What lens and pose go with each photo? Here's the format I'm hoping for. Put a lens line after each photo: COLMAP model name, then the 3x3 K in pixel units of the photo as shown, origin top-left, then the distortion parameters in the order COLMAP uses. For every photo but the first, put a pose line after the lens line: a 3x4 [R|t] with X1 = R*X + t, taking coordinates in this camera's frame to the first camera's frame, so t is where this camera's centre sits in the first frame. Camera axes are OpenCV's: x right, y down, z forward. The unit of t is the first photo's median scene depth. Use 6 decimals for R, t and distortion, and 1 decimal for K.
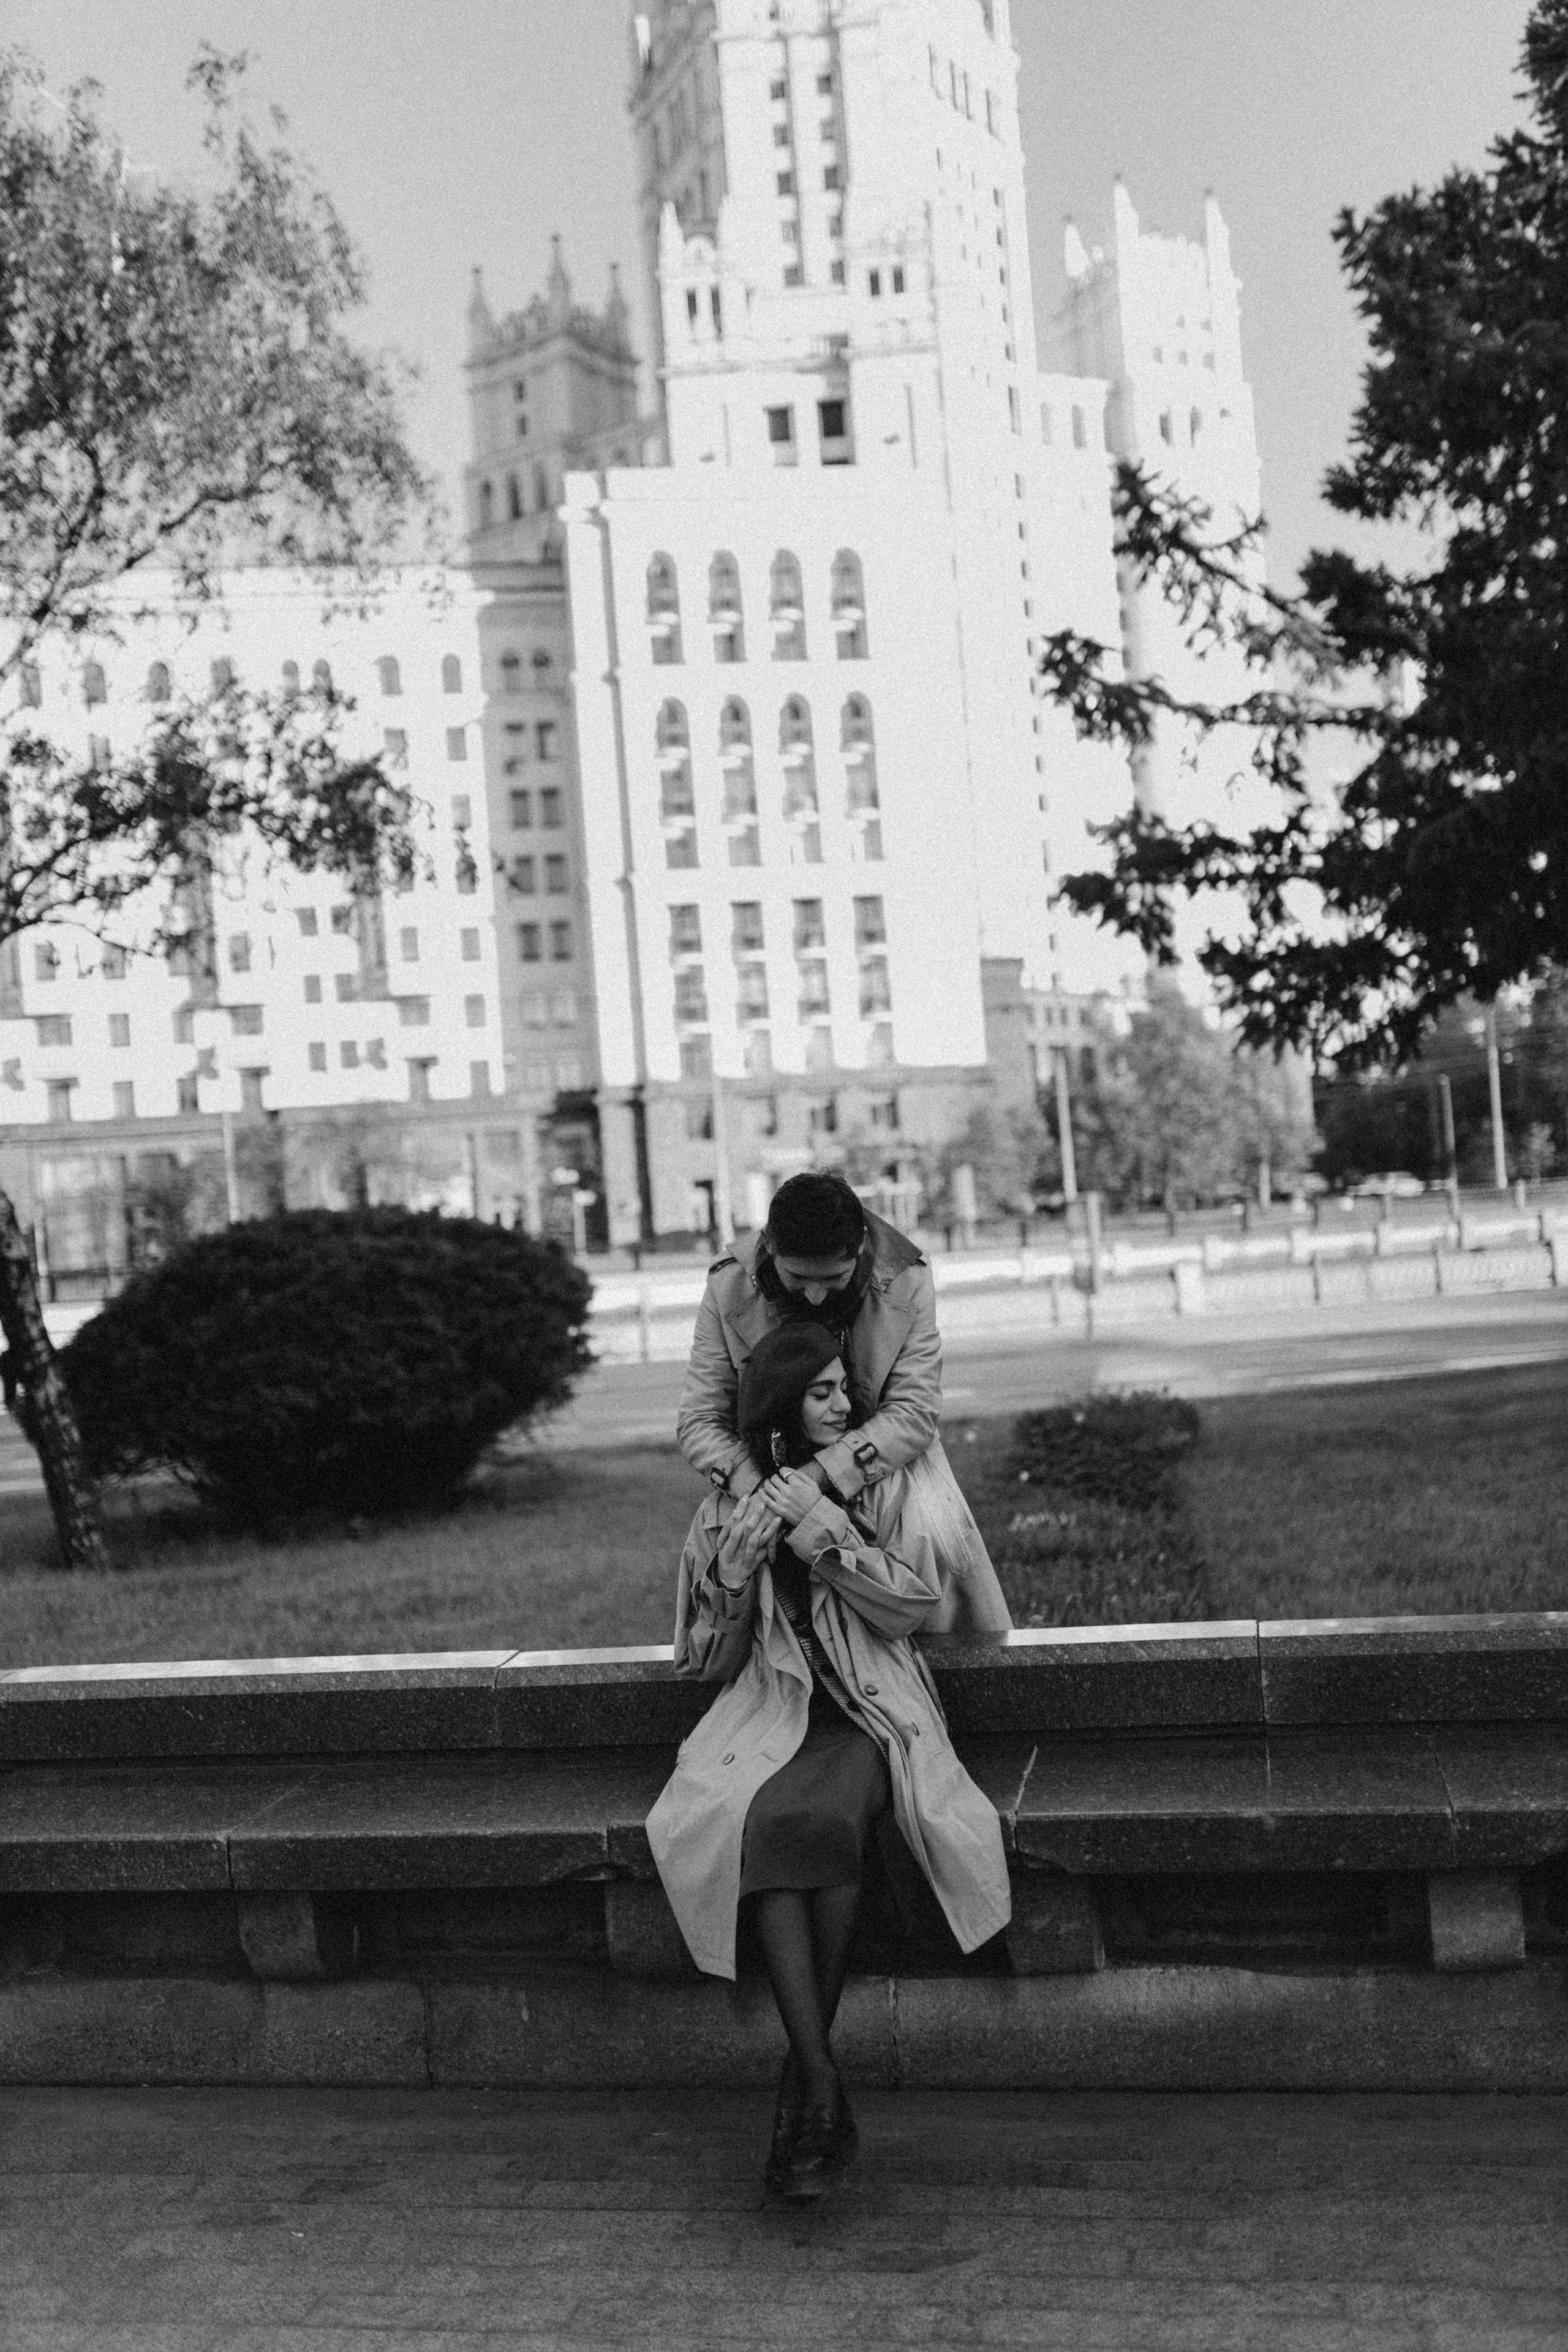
lens RADIAL K [[2232.2, 0, 792.4], [0, 2232.2, 1185.9], [0, 0, 1]] dist [-0.002760, 0.017204]
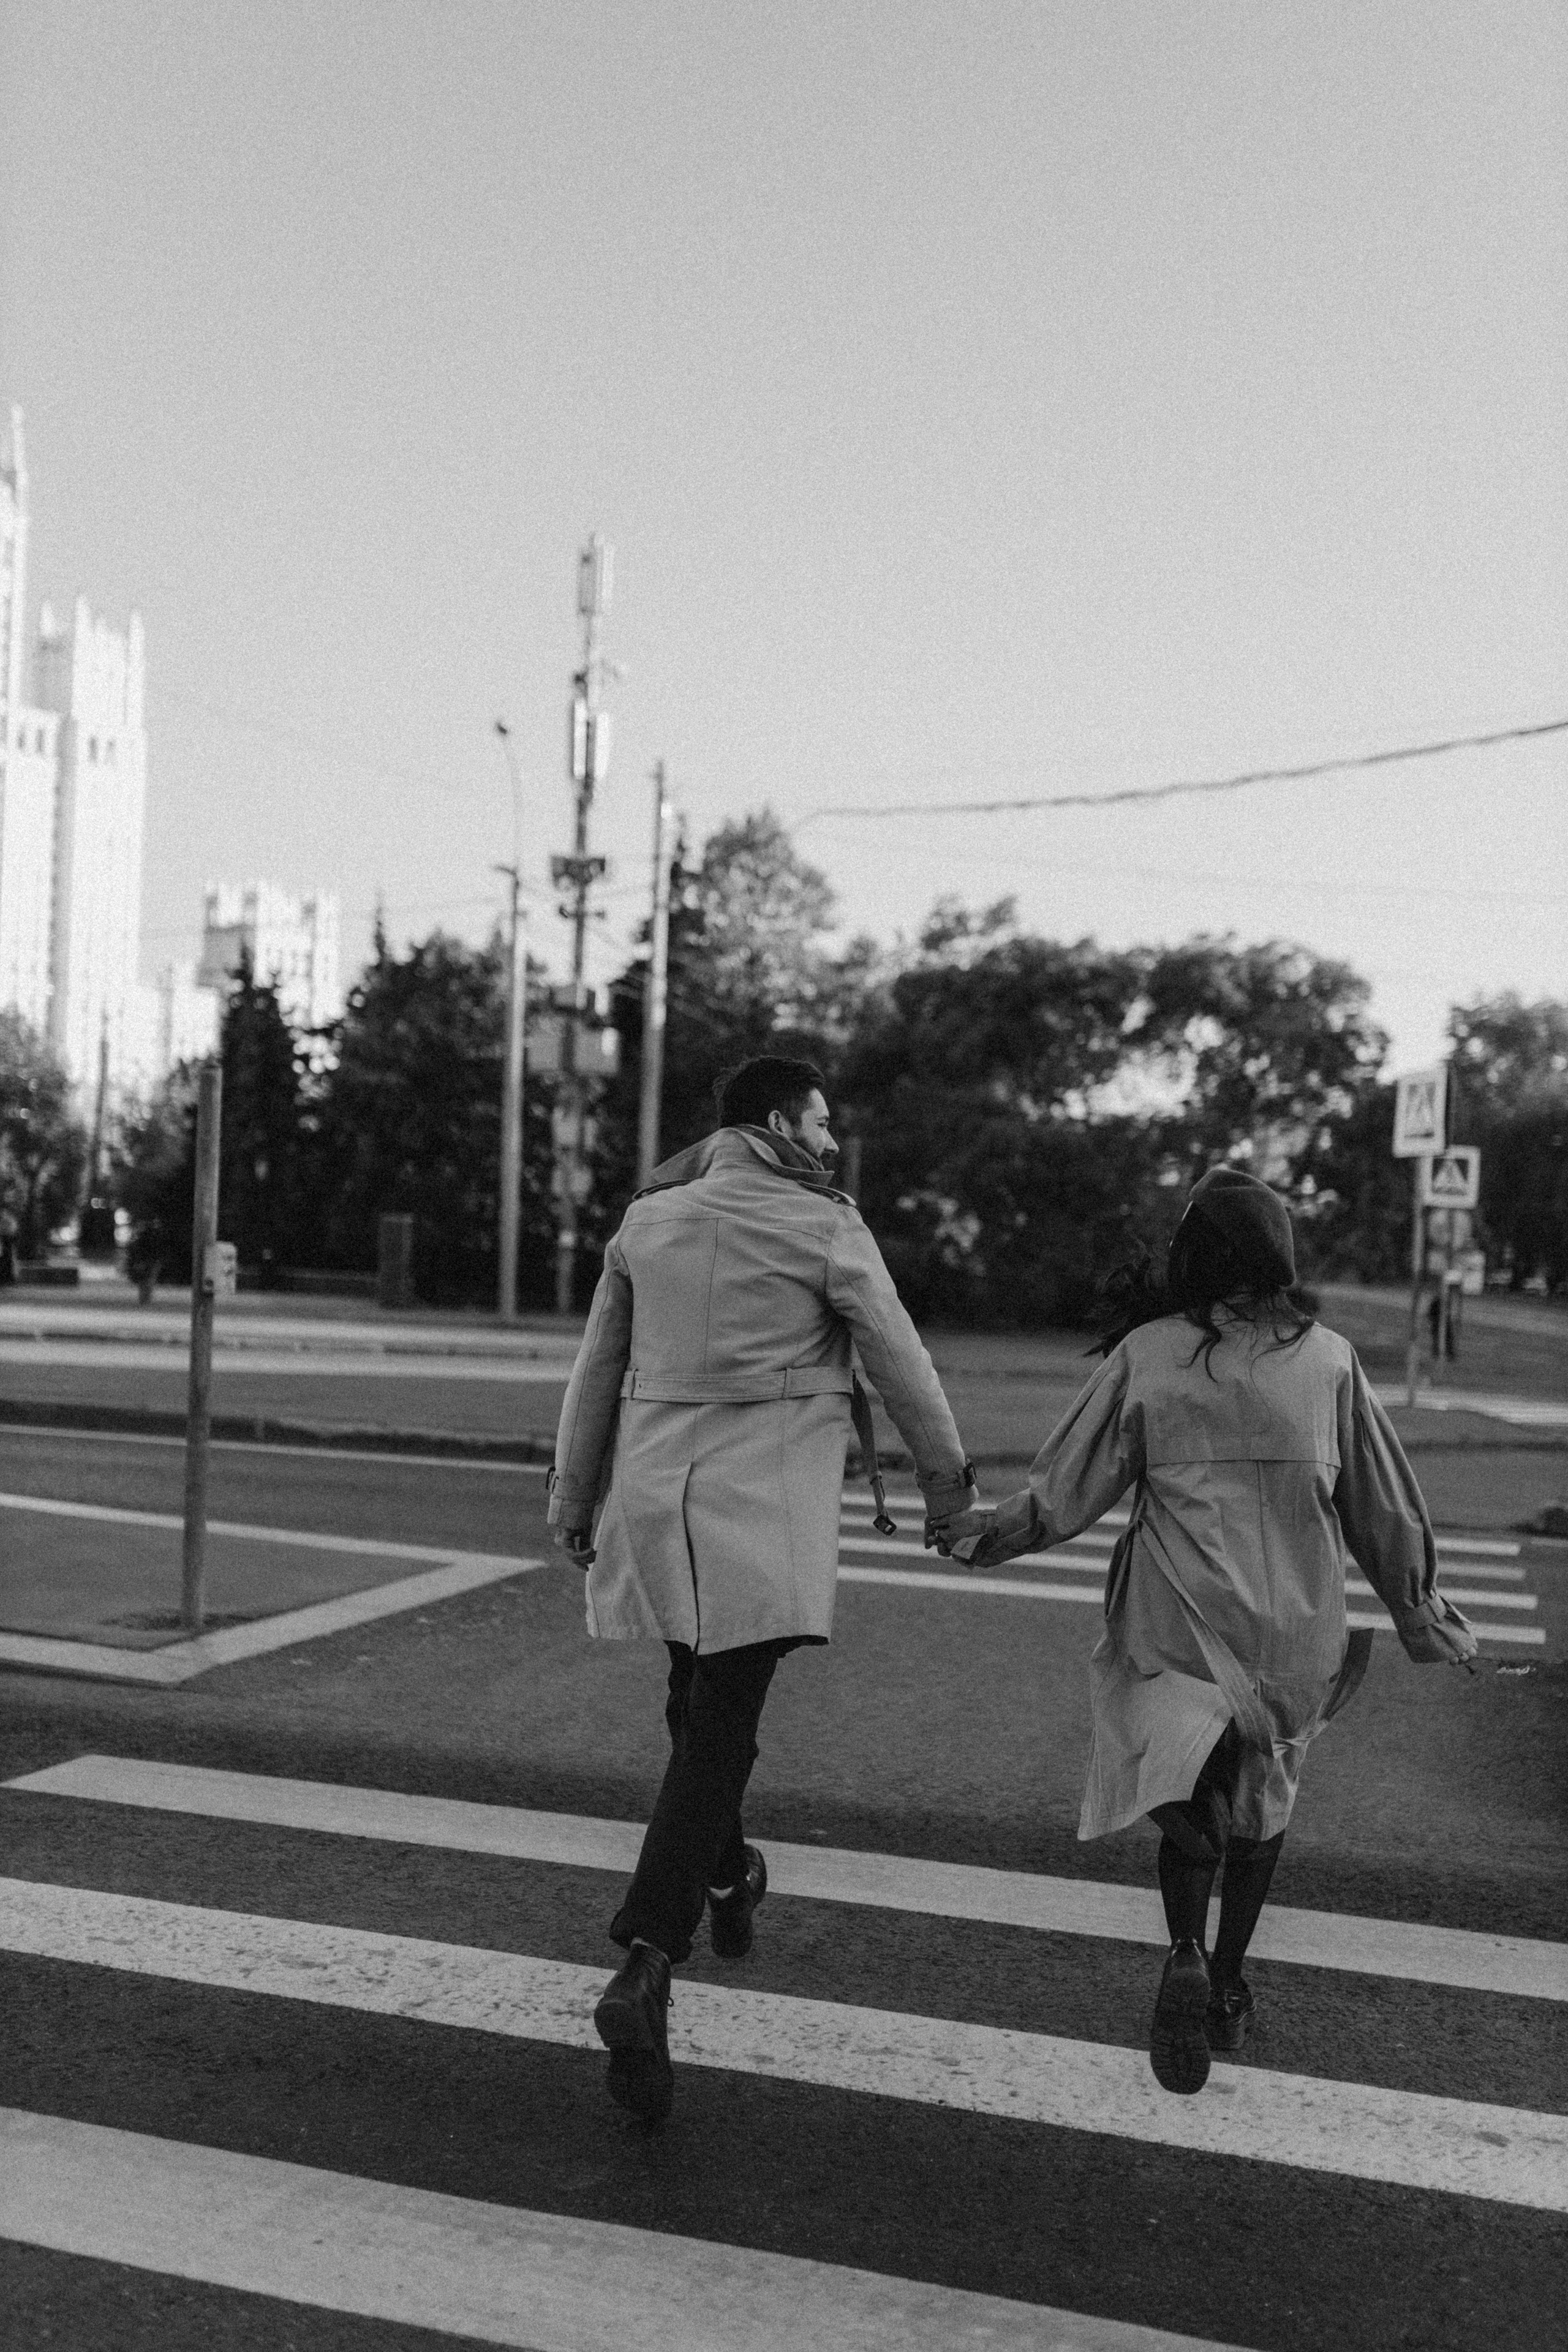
lens RADIAL K [[2229.3, 0, 790.2], [0, 2229.3, 1186.6], [0, 0, 1]] dist [-0.002657, 0.006953]
pose [[0.863741, 0.104300, 0.493024, -0.324567], [-0.104279, 0.994164, -0.027627, -0.033640], [-0.493028, -0.027549, 0.869577, -1.372070]]
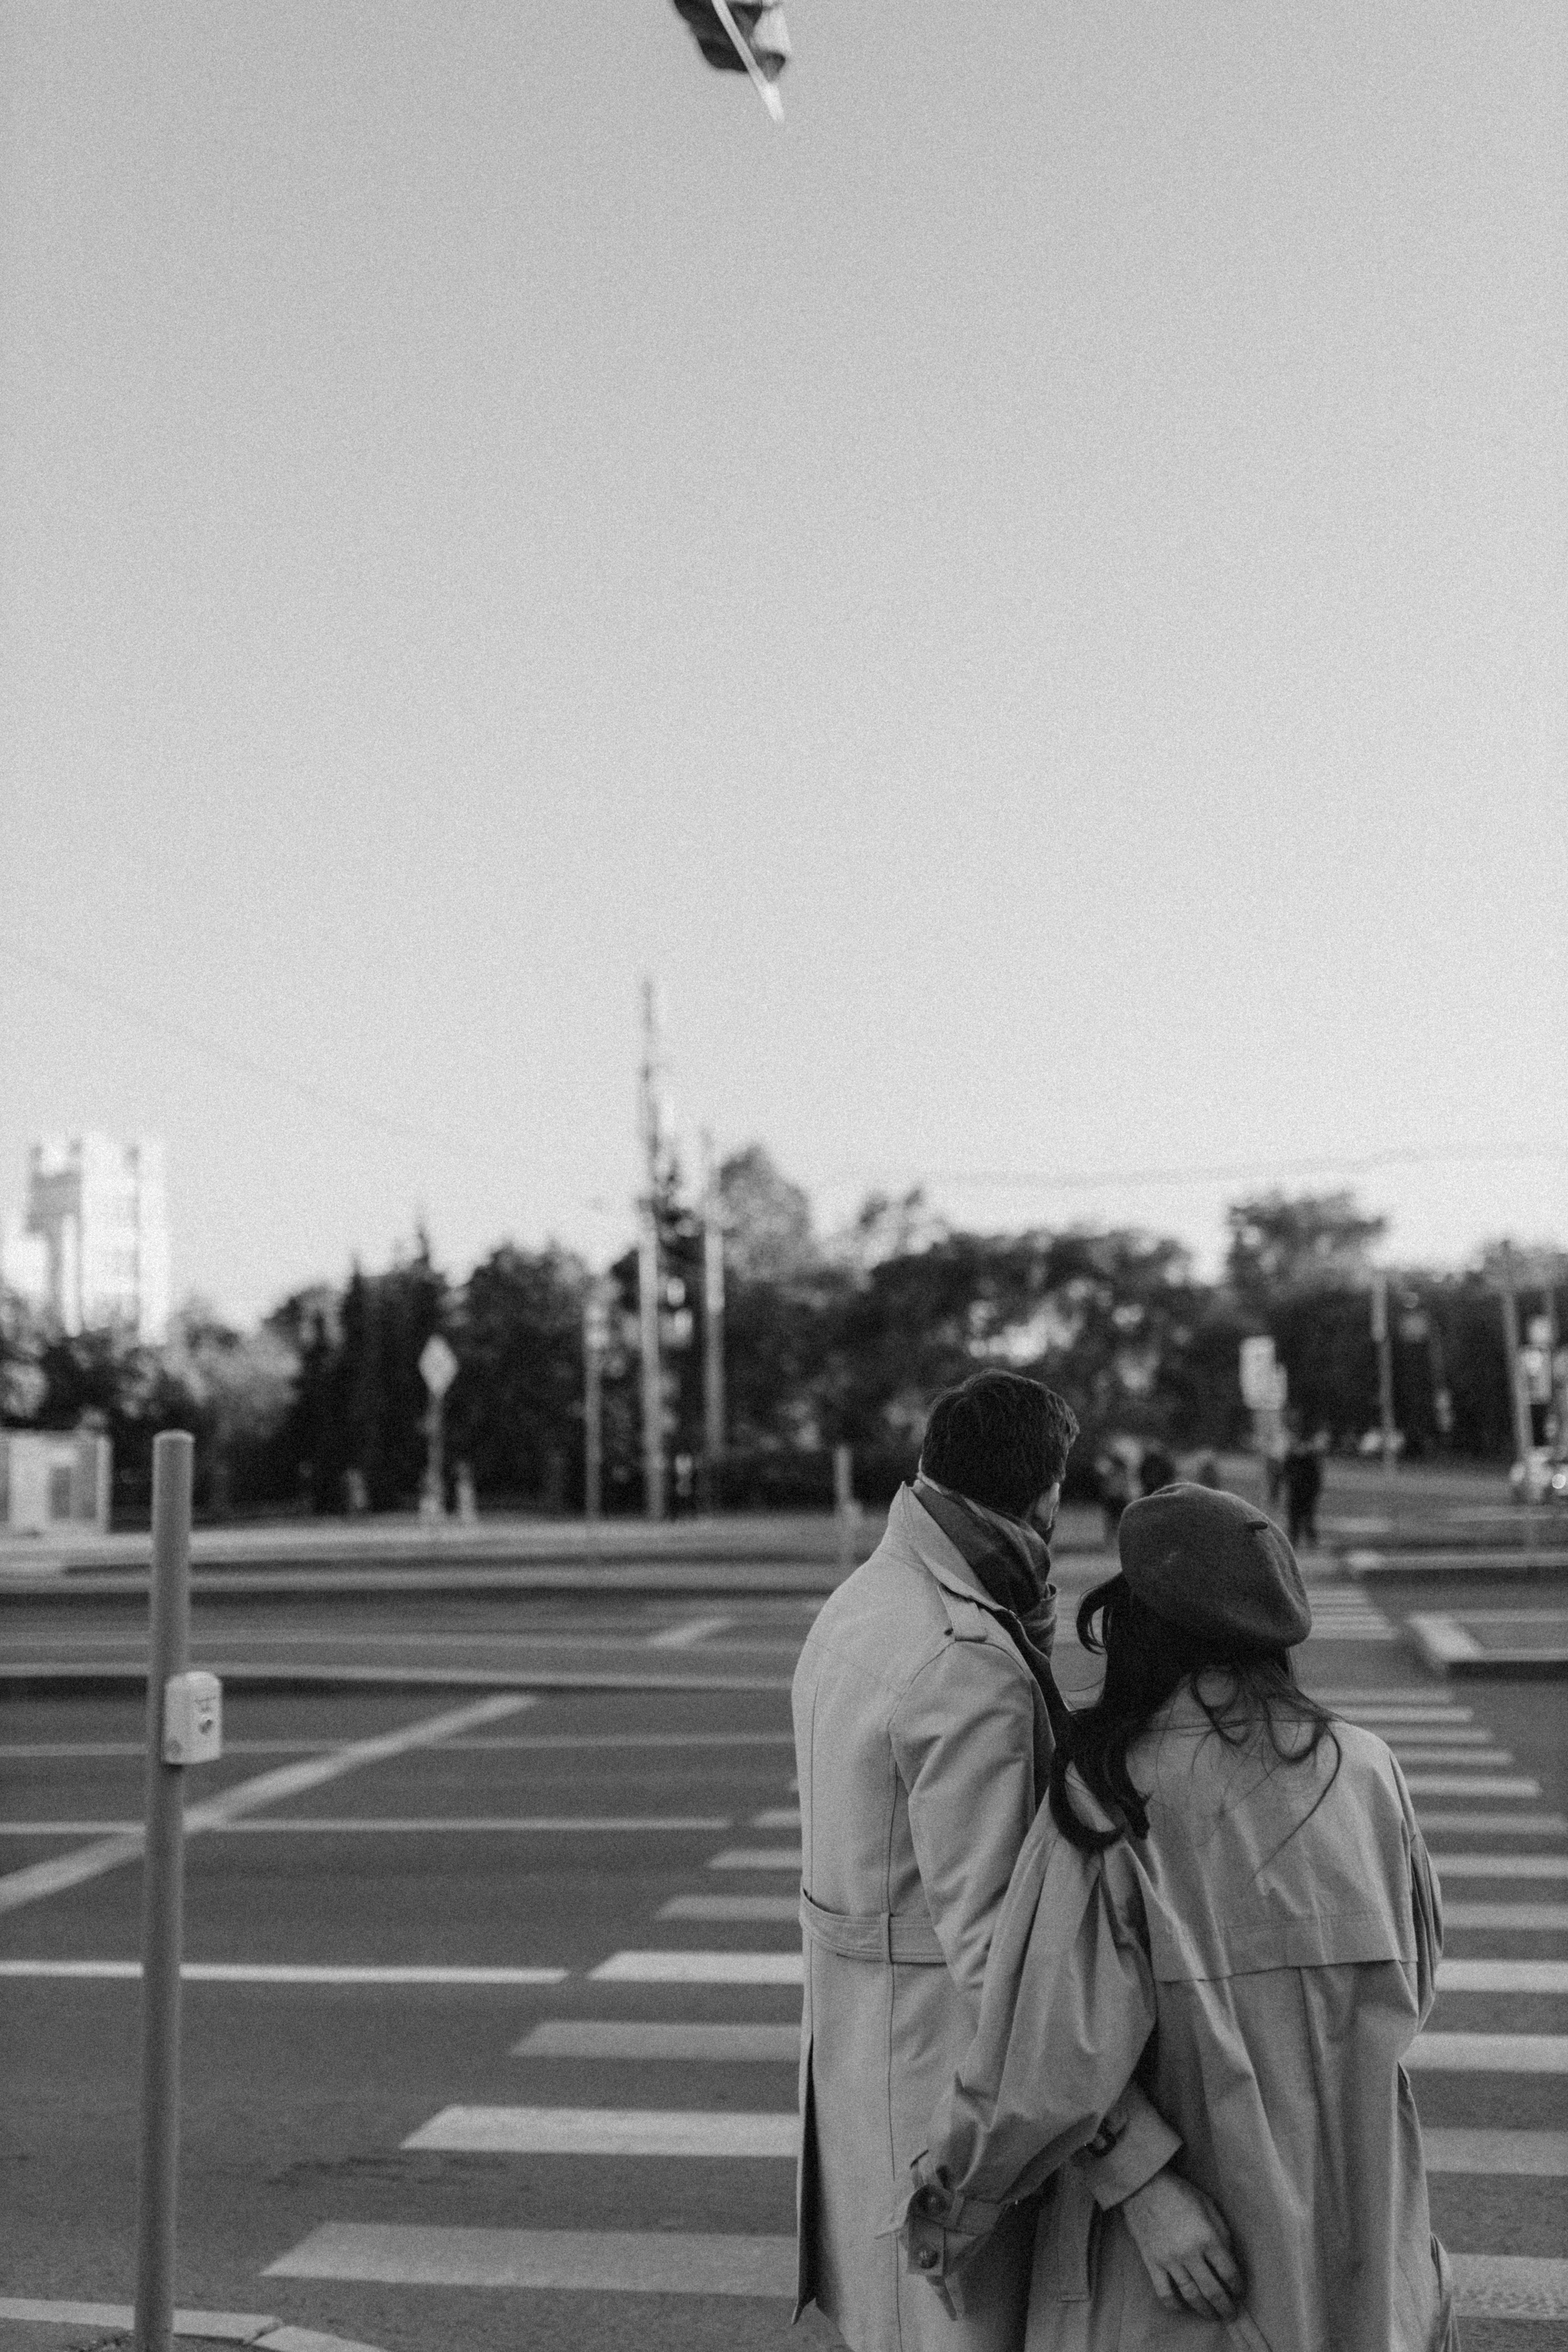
lens RADIAL K [[2240.9, 0, 795.5], [0, 2240.9, 1171.1], [0, 0, 1]] dist [0.009826, 0.003598]
pose [[0.818139, 0.106566, 0.565060, -0.465020], [-0.039656, 0.990794, -0.129439, -0.032001], [-0.573652, 0.083491, 0.814833, -1.498502]]
